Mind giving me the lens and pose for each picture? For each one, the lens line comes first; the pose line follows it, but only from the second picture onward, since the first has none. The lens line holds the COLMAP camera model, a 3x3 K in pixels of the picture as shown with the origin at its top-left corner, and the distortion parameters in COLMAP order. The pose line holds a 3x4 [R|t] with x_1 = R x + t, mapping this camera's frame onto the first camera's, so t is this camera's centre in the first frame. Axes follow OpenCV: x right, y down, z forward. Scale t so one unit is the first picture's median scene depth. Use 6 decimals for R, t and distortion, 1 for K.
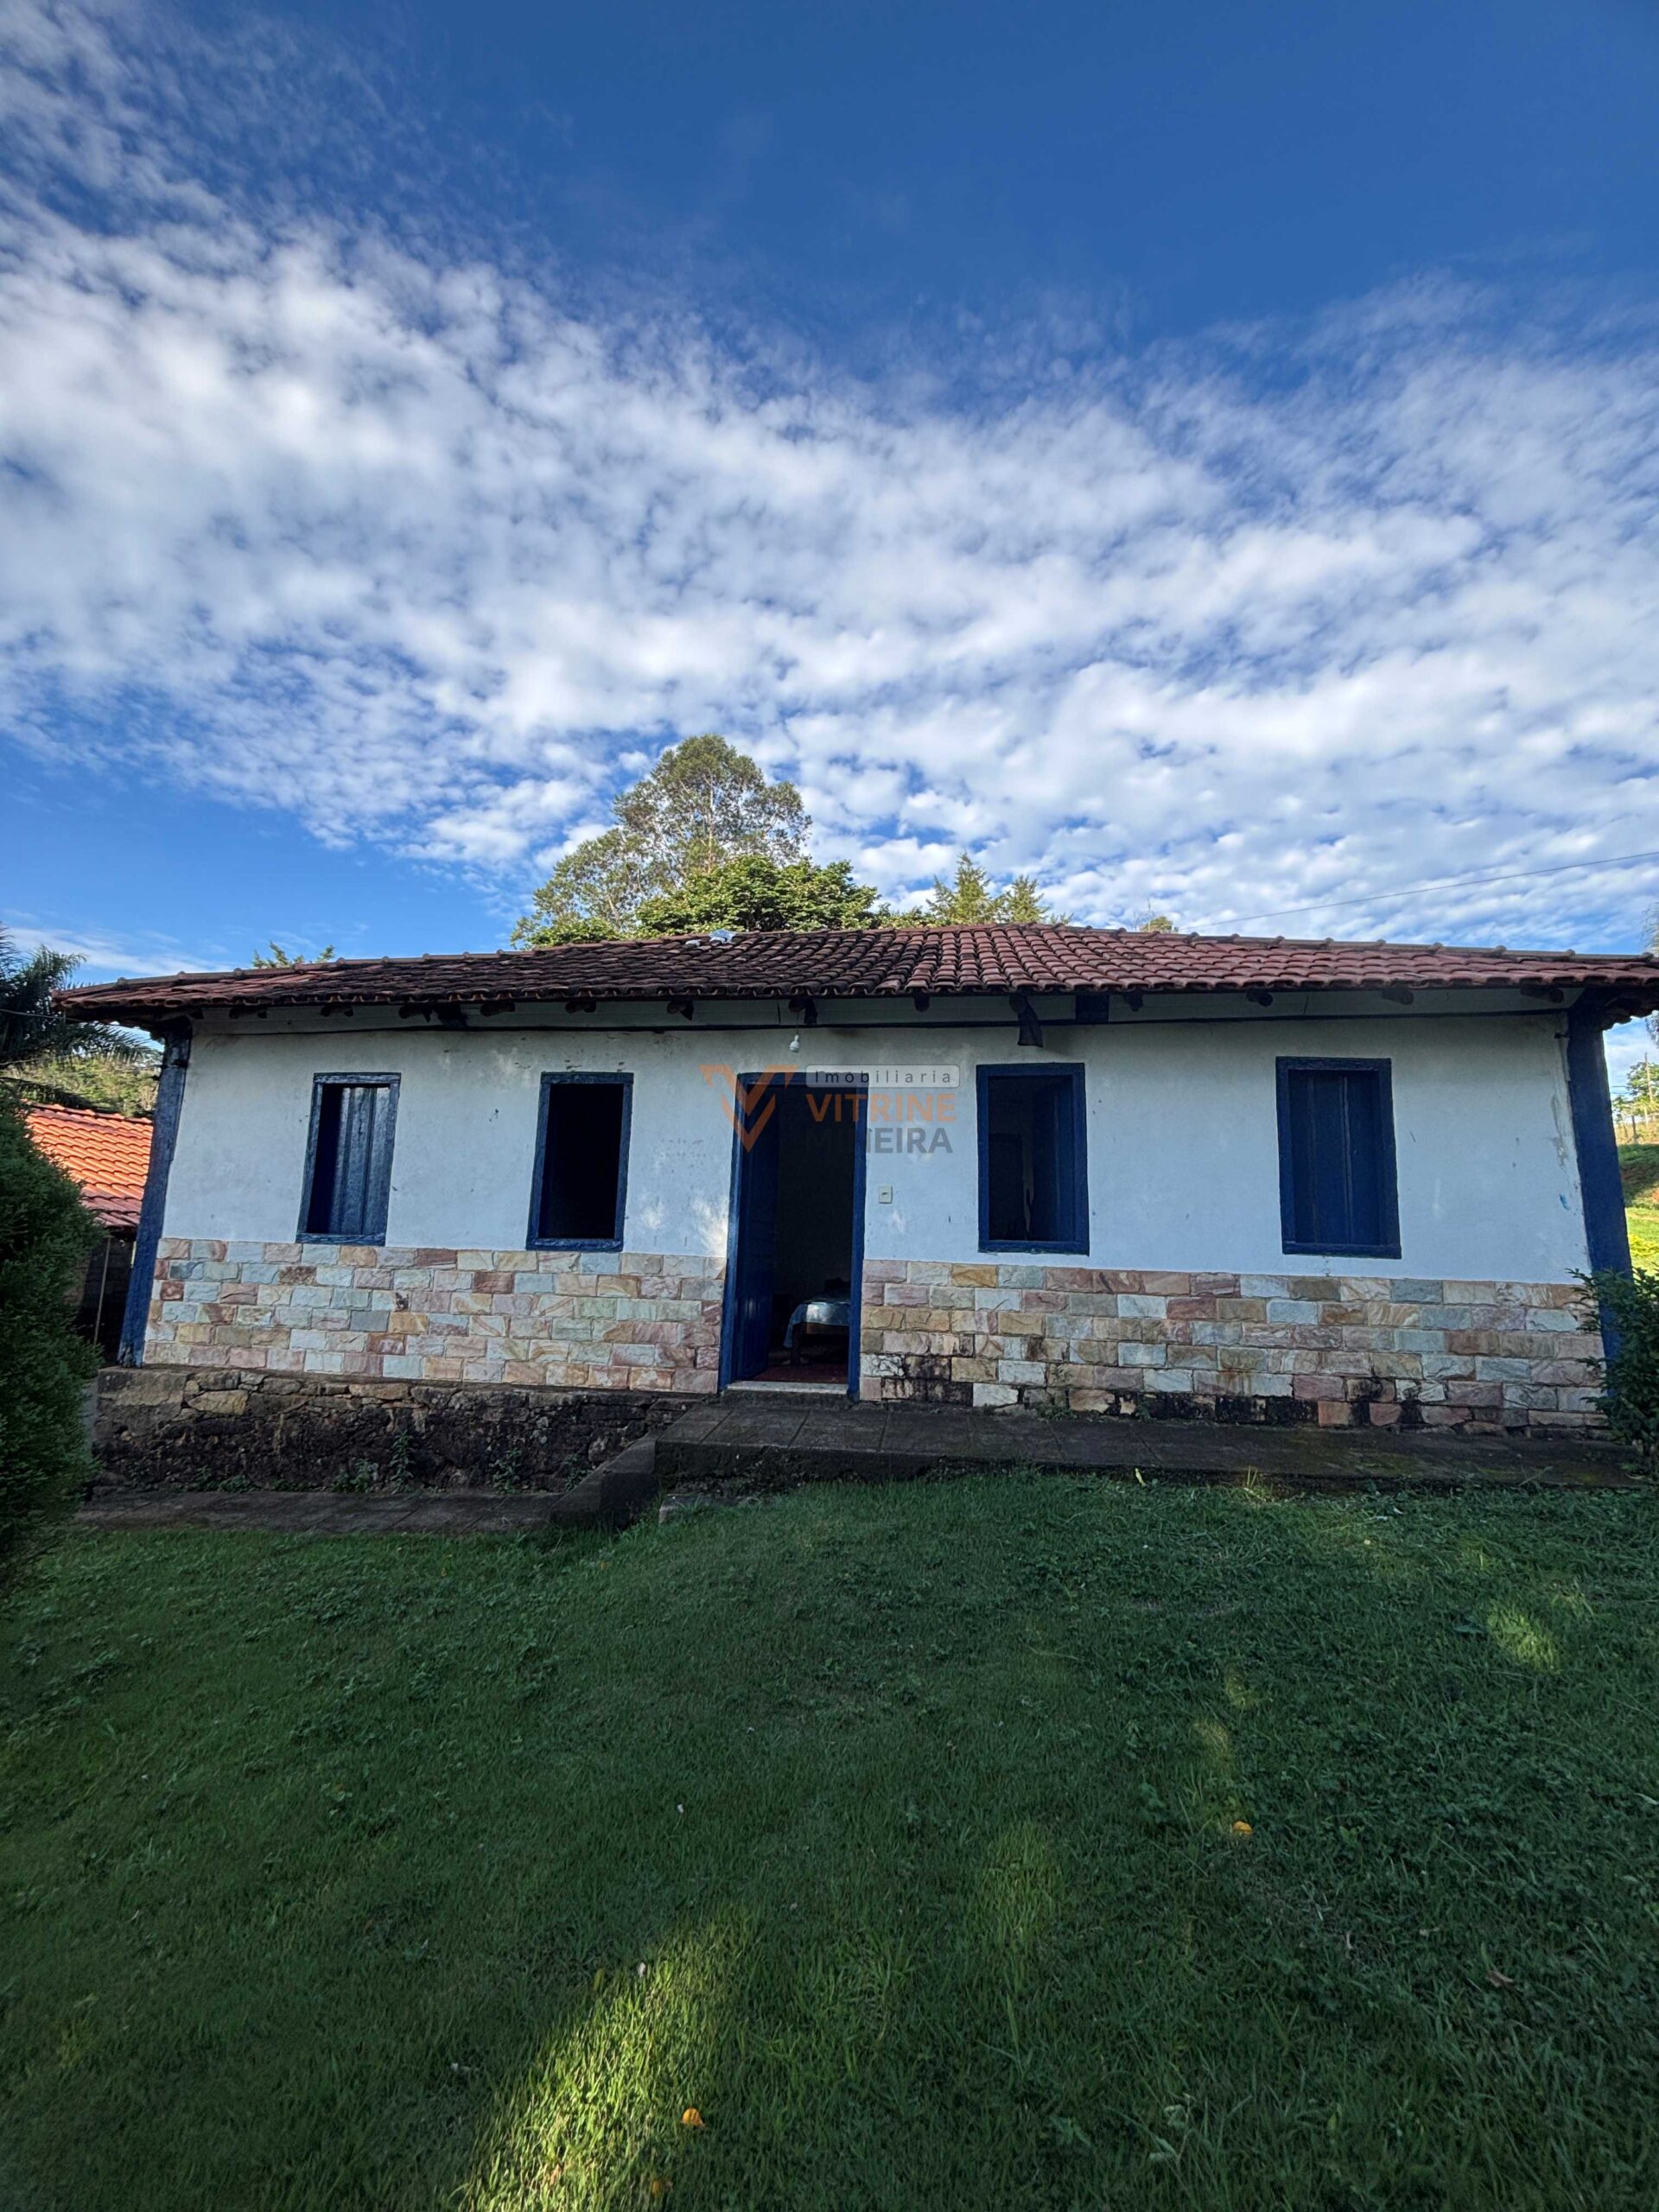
lens RADIAL K [[886.7, 0, 836.5], [0, 886.7, 1106.5], [0, 0, 1]] dist [0.000808, -0.000267]
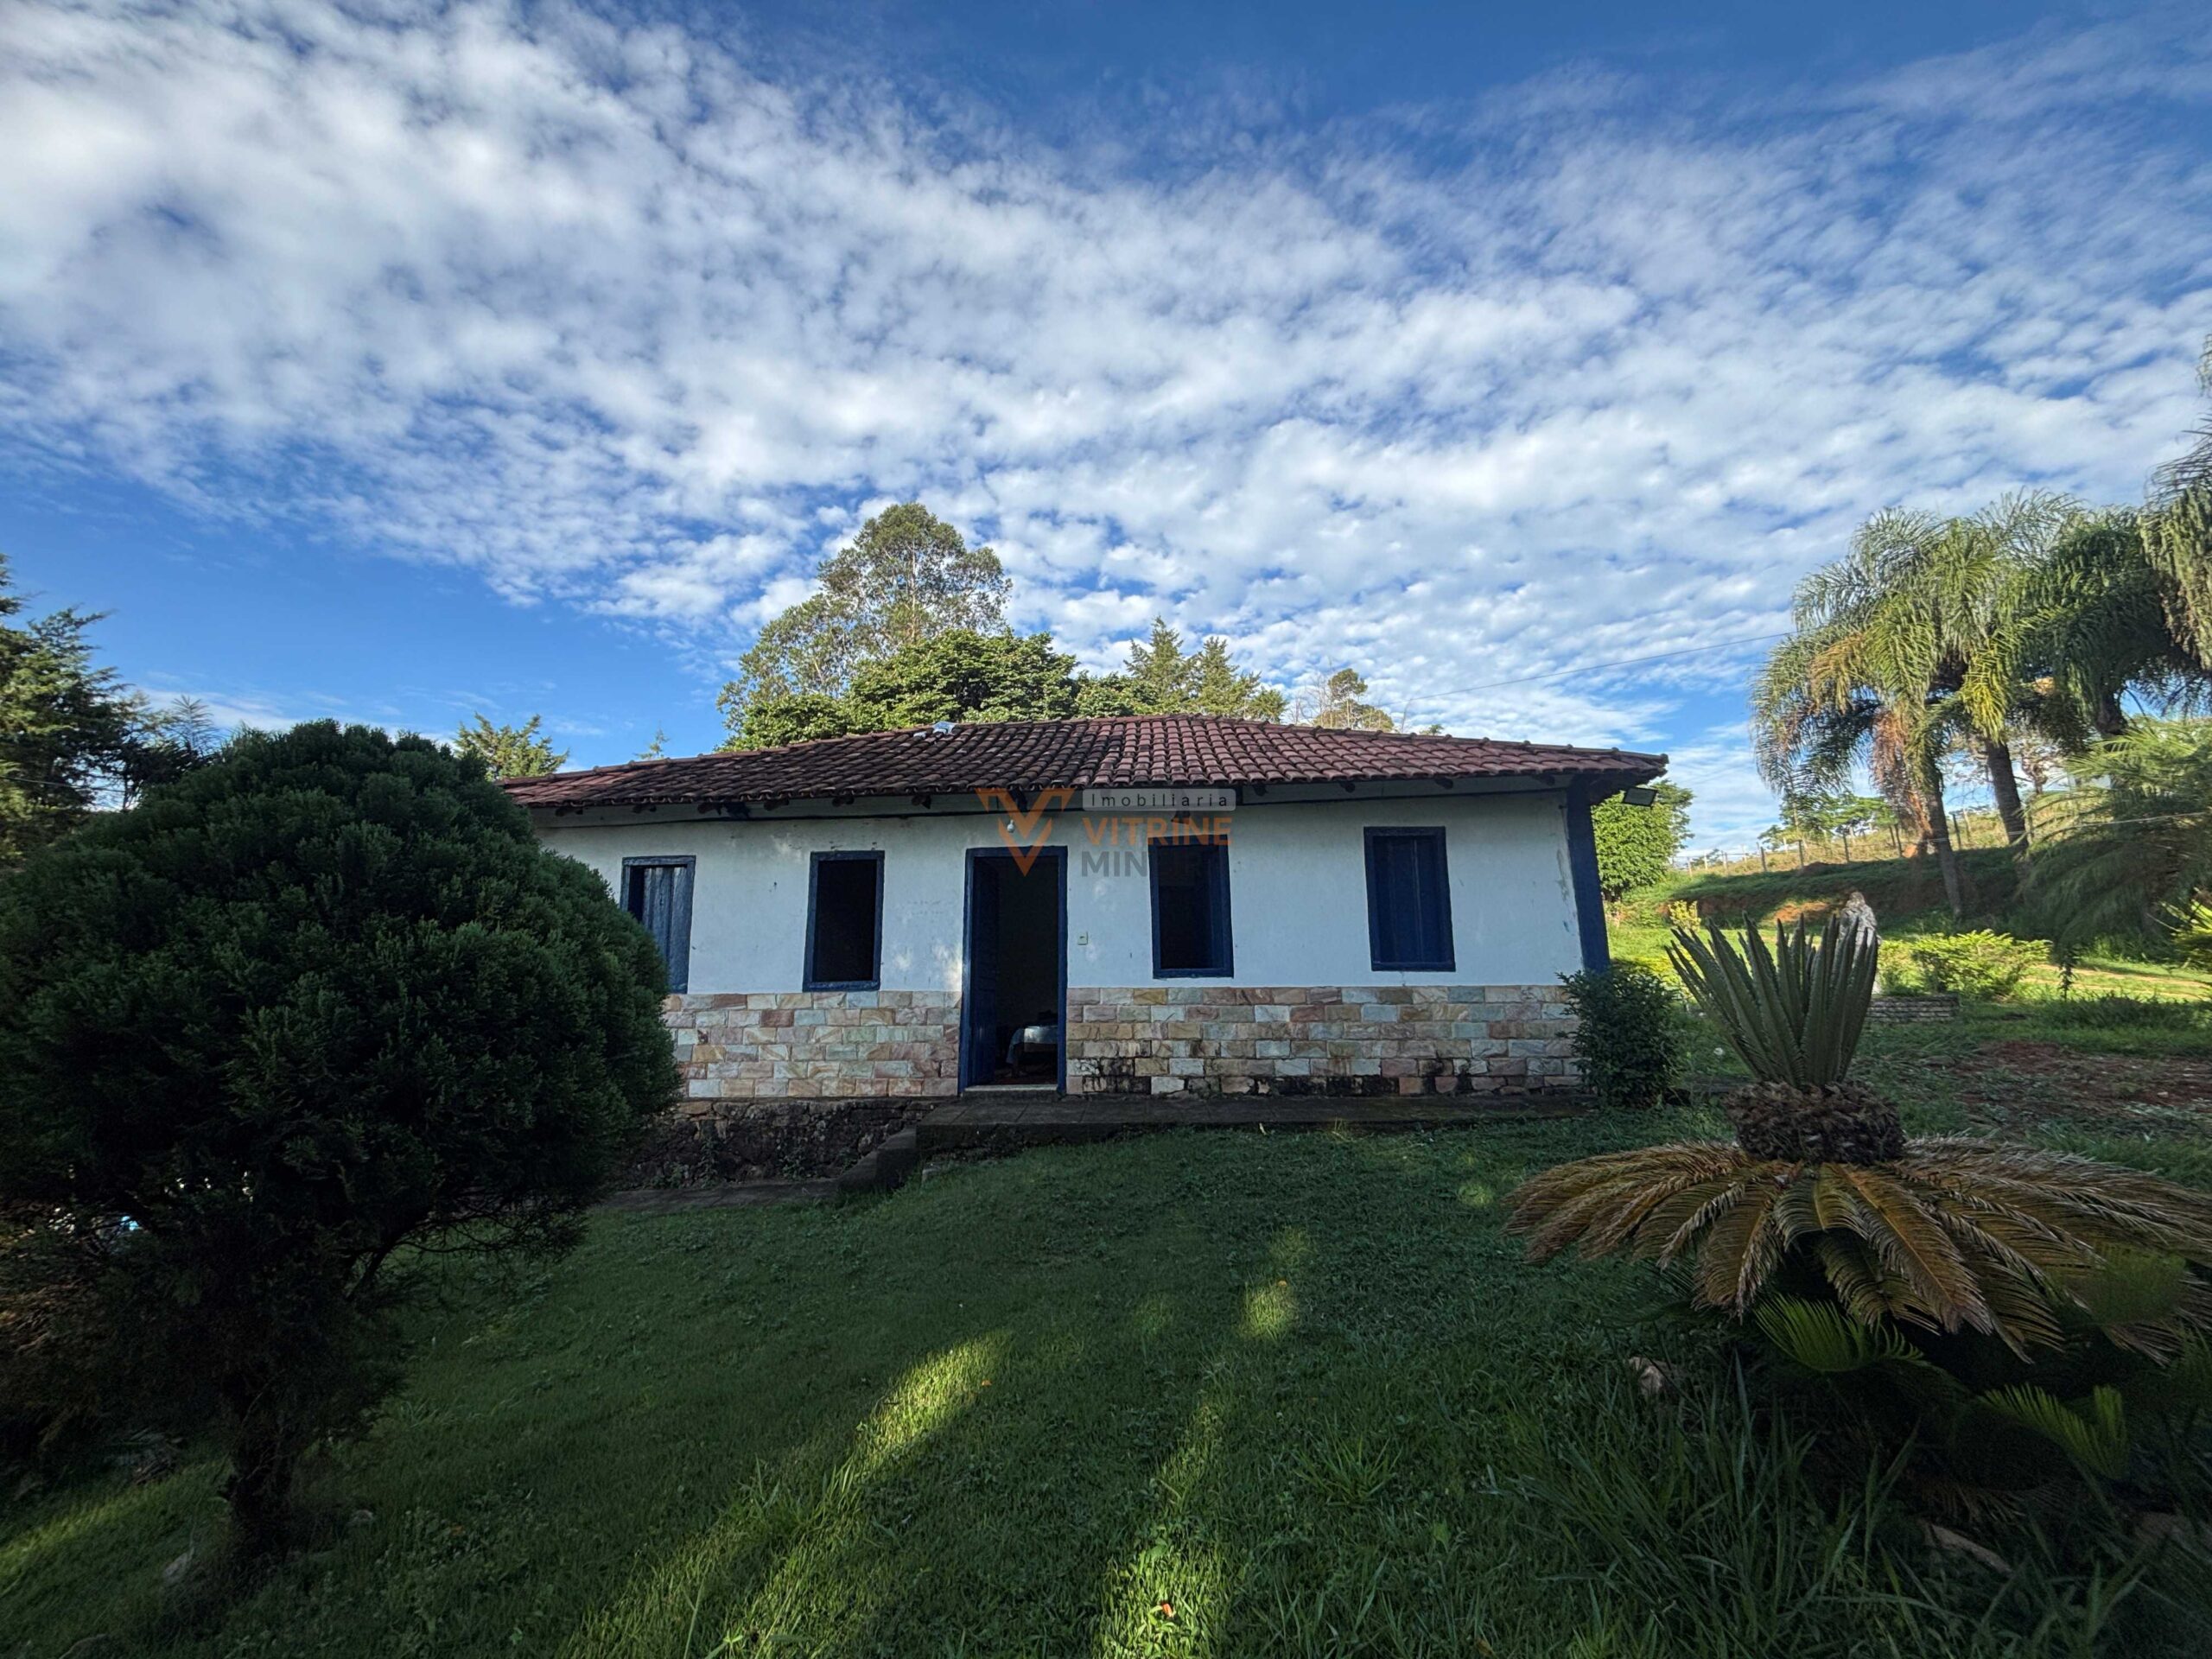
lens RADIAL K [[886.7, 0, 1113.8], [0, 886.7, 821.2], [0, 0, 1]] dist [0.000808, -0.000267]
pose [[0.996610, -0.024960, 0.078388, 0.002257], [0.028002, 0.998887, -0.037957, -0.023464], [-0.077353, 0.040023, 0.996200, -0.329225]]
